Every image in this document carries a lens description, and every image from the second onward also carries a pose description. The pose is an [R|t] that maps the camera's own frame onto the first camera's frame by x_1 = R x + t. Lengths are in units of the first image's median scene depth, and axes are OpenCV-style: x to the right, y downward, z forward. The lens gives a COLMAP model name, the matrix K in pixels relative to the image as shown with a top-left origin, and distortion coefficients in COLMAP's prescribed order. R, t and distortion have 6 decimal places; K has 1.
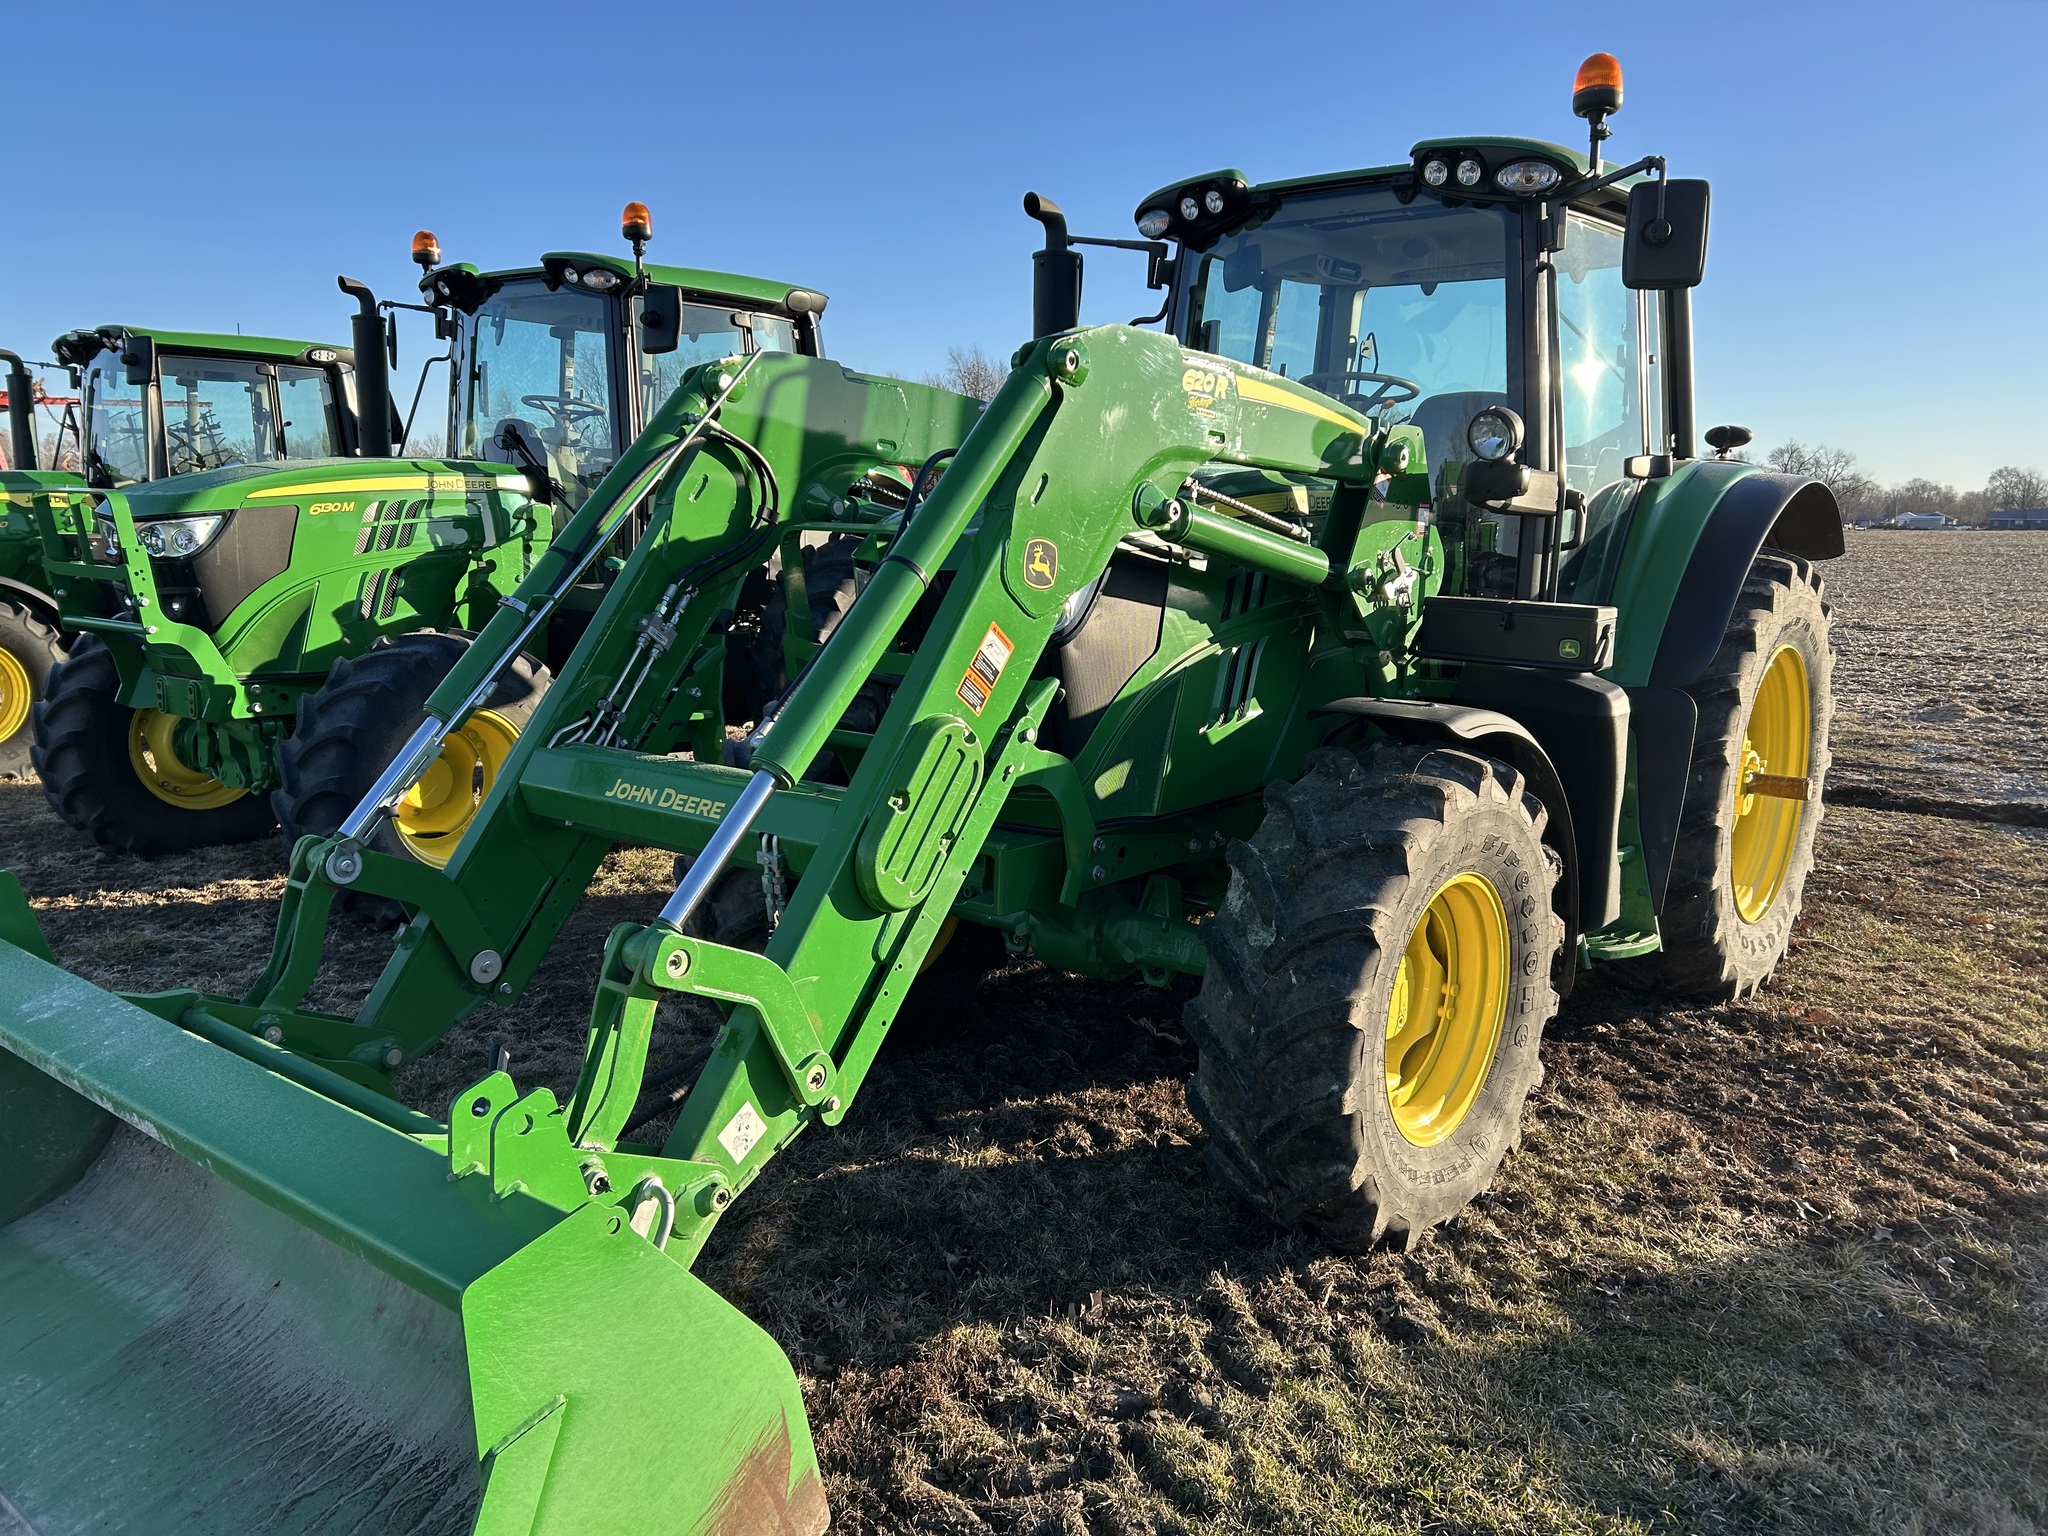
lens RADIAL K [[1543.8, 0, 1011.4], [0, 1543.8, 768.3], [0, 0, 1]] dist [0.053338, -0.050530]
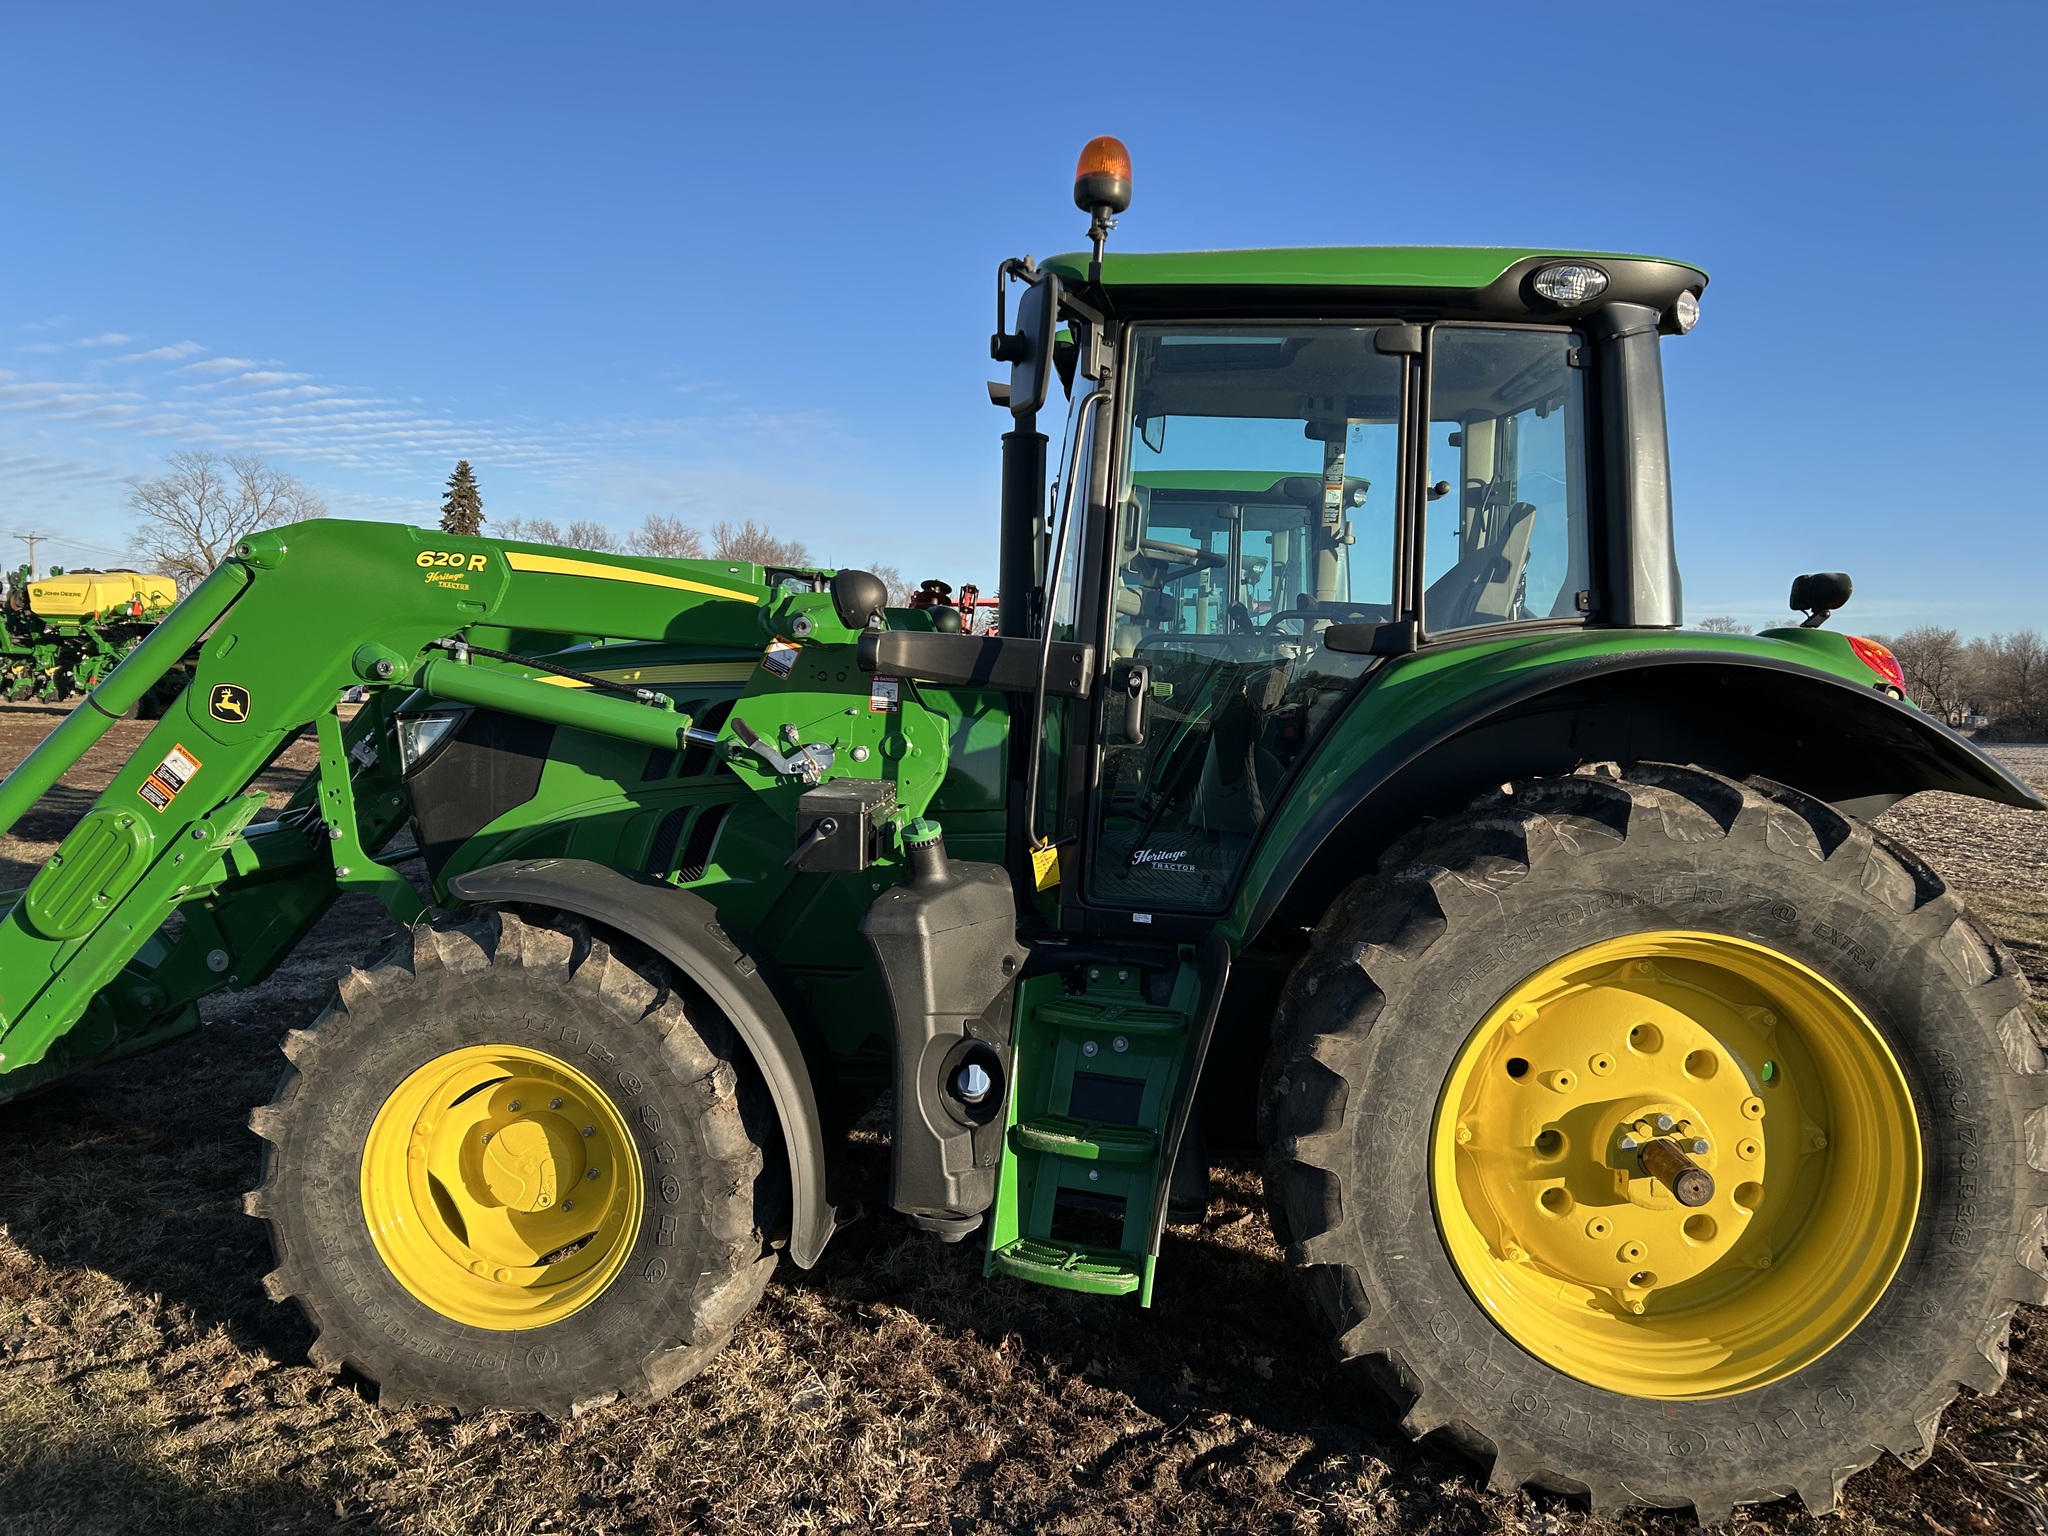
lens RADIAL K [[1543.8, 0, 1043.7], [0, 1543.8, 758.3], [0, 0, 1]] dist [0.053338, -0.050530]
pose [[0.588694, 0.057914, -0.806279, 1.156024], [-0.161849, 0.985678, -0.047372, -0.106965], [0.791987, 0.158383, 0.589636, 0.615512]]
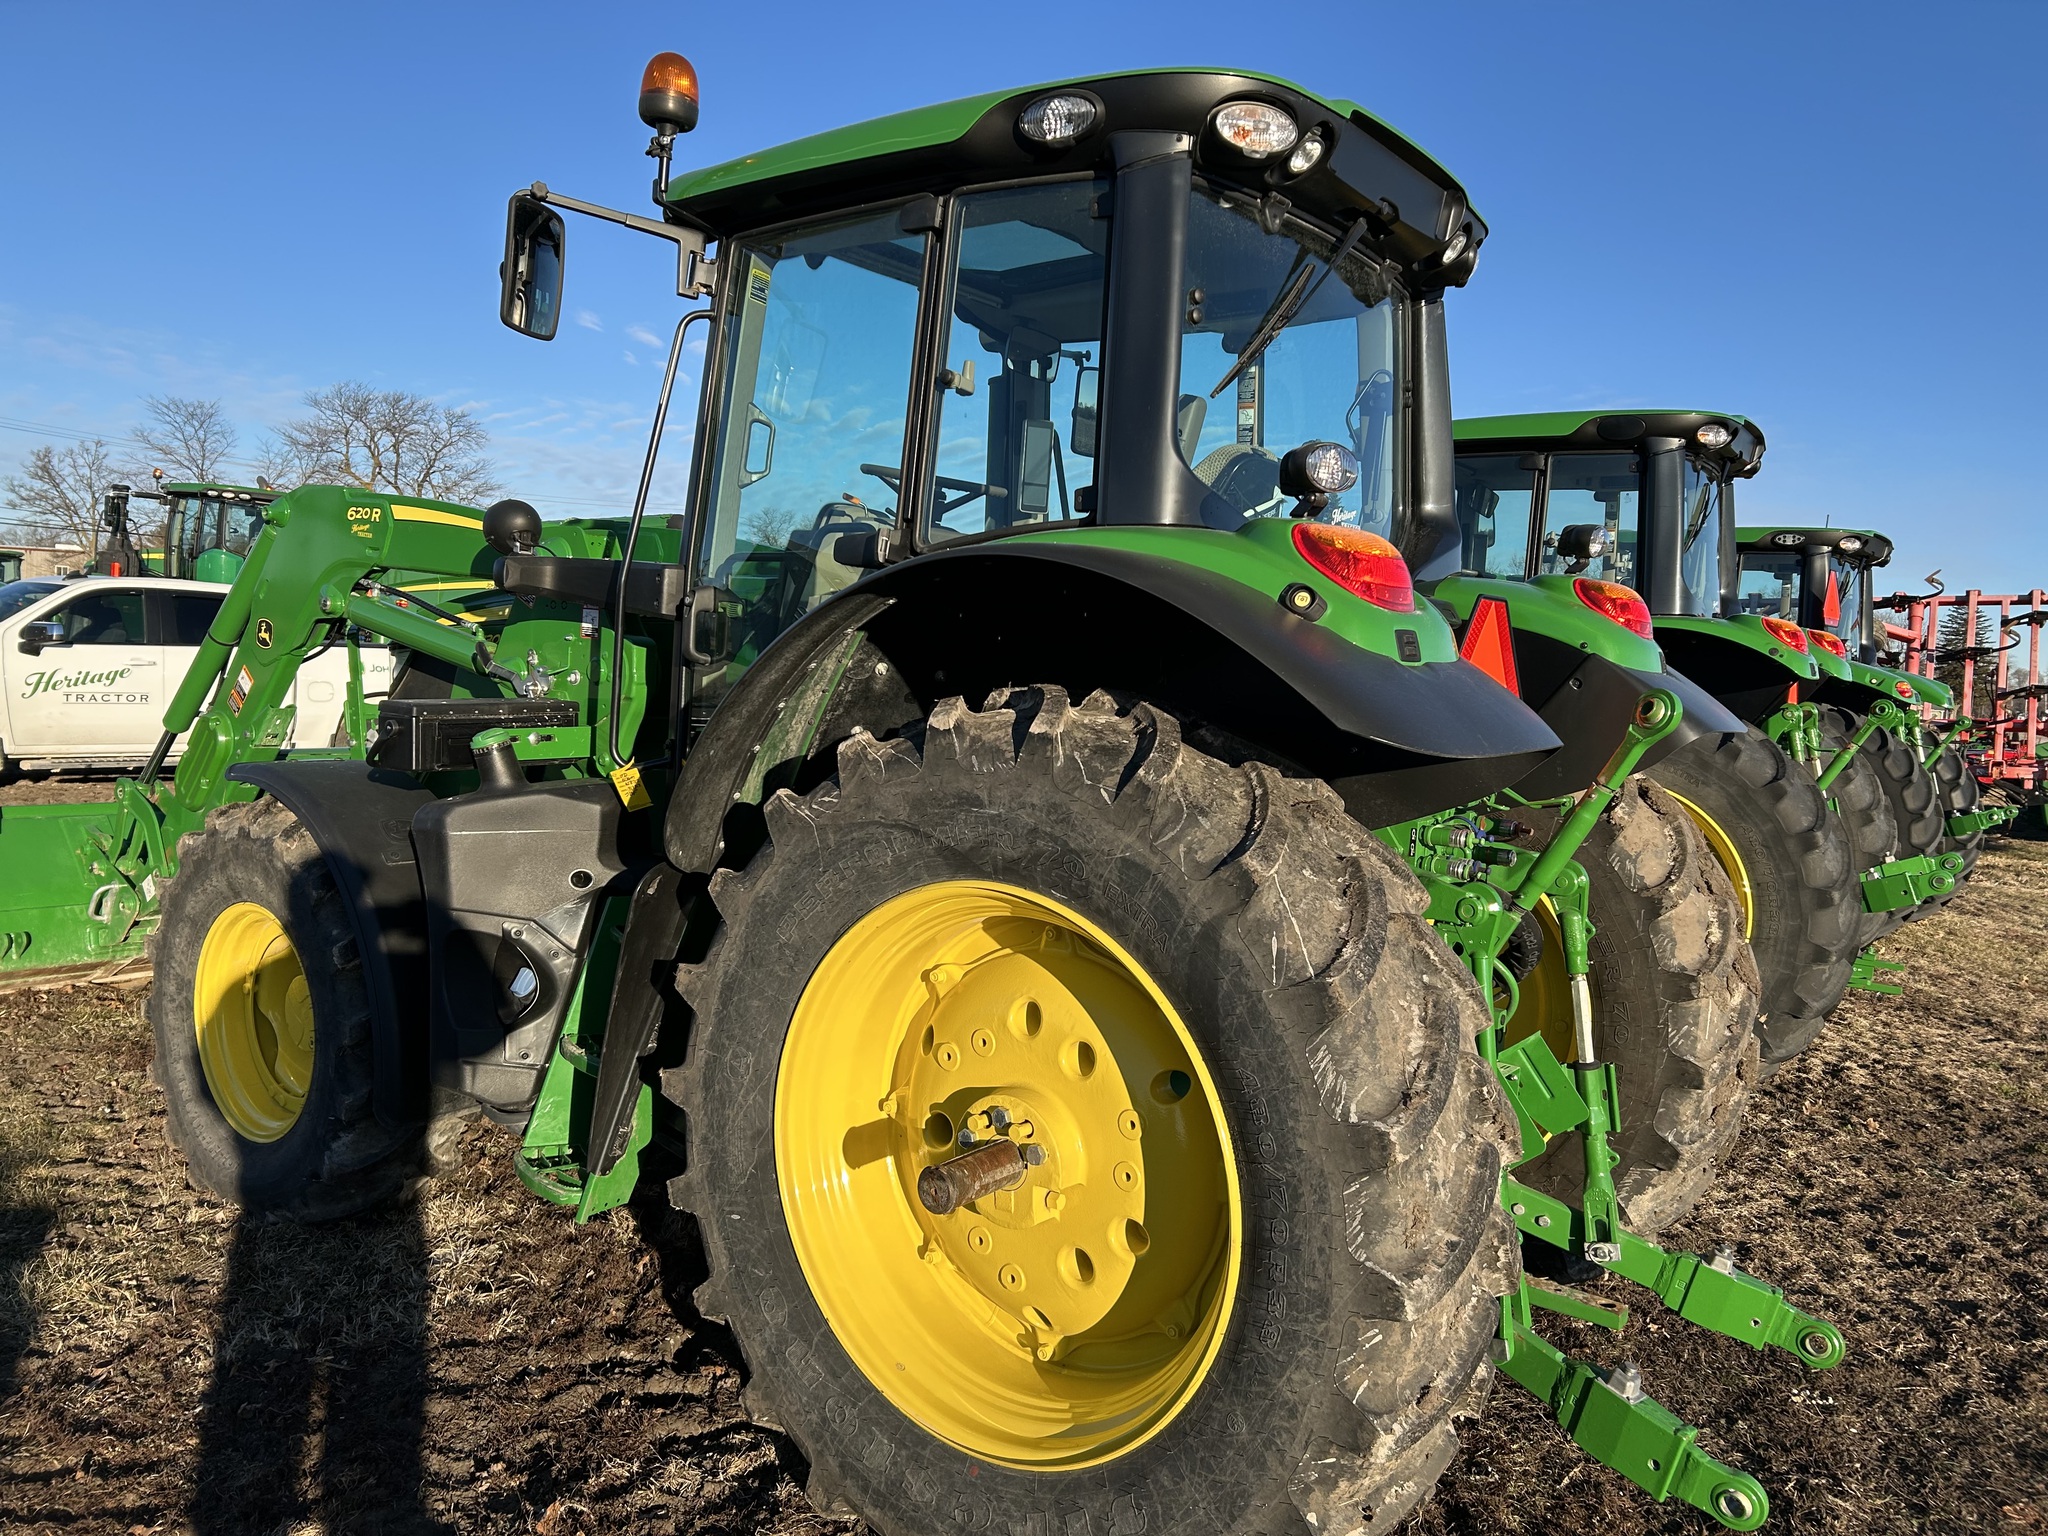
lens RADIAL K [[1543.8, 0, 1029.4], [0, 1543.8, 758.0], [0, 0, 1]] dist [0.053338, -0.050530]
pose [[0.057887, 0.059427, -0.996553, 1.364832], [-0.212097, 0.976171, 0.045891, -0.198694], [0.975533, 0.208709, 0.069112, 1.348801]]
